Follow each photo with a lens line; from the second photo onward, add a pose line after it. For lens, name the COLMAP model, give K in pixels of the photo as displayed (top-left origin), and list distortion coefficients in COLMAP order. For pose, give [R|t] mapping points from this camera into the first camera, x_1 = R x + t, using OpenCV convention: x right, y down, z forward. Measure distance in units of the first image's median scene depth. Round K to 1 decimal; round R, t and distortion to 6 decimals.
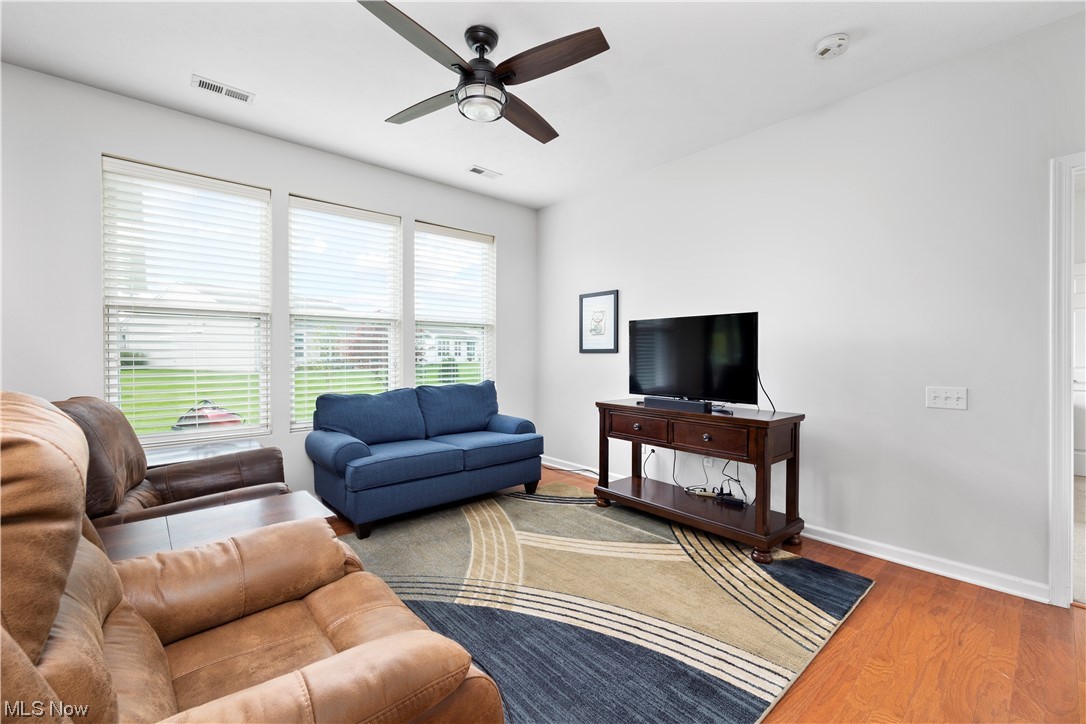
lens RADIAL K [[452.3, 0, 544.6], [0, 452.3, 358.8], [0, 0, 1]] dist [0.001151, 0.000691]
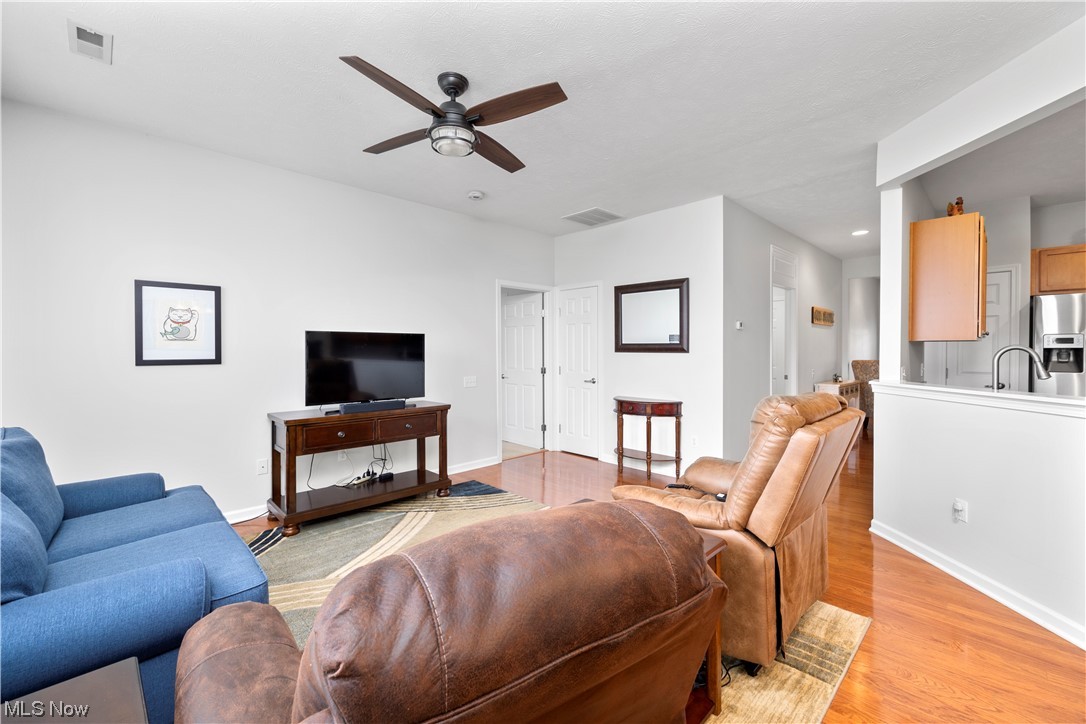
lens RADIAL K [[452.3, 0, 544.0], [0, 452.3, 352.8], [0, 0, 1]] dist [0.001151, 0.000691]
pose [[-0.040781, -0.008852, 0.999129, -0.988610], [0.010356, 0.999903, 0.009281, -0.050311], [-0.999114, 0.010725, -0.040685, 0.656643]]
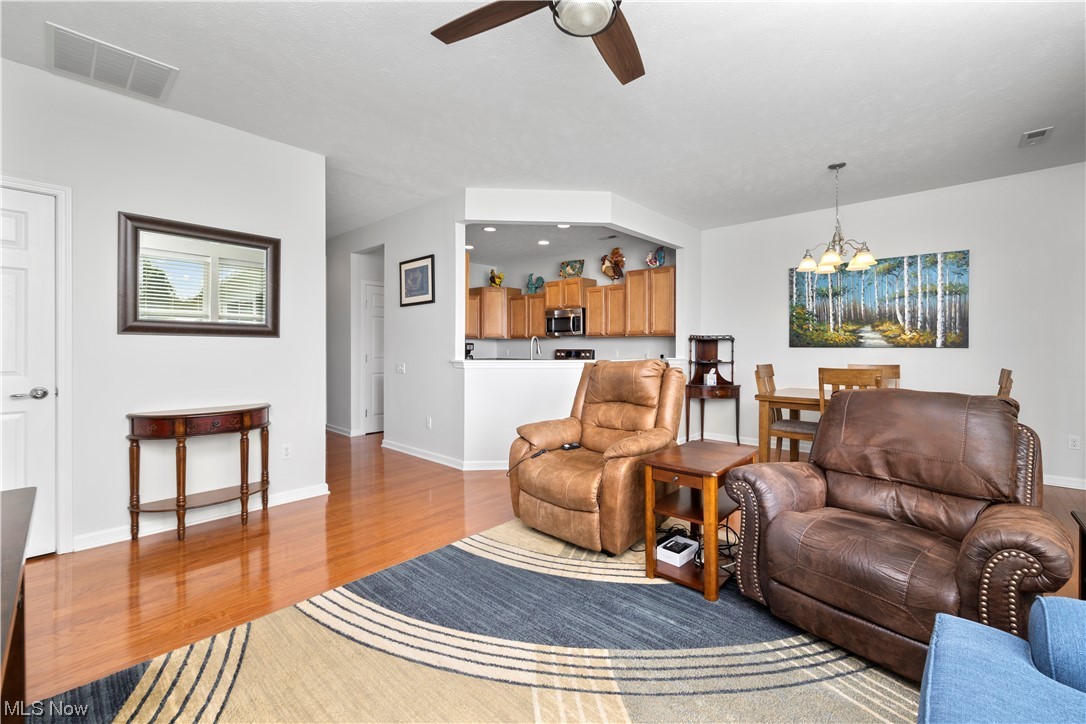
lens RADIAL K [[452.3, 0, 541.7], [0, 452.3, 348.9], [0, 0, 1]] dist [0.001151, 0.000691]
pose [[-0.995129, -0.004747, -0.098462, 0.002944], [-0.005528, 0.999955, 0.007670, -0.012953], [0.098421, 0.008177, -0.995111, 1.367274]]
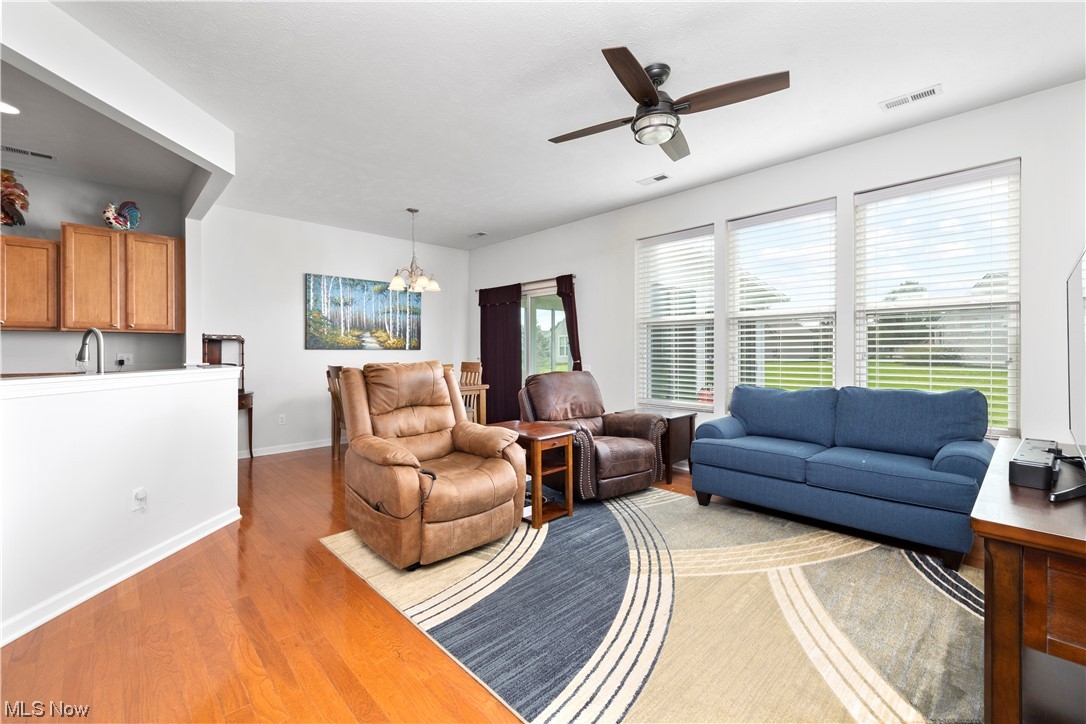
lens RADIAL K [[452.3, 0, 545.4], [0, 452.3, 353.6], [0, 0, 1]] dist [0.001151, 0.000691]
pose [[0.046372, 0.002979, -0.998920, 0.780004], [-0.005353, 0.999982, 0.002734, -0.003842], [0.998910, 0.005221, 0.046387, 0.535886]]
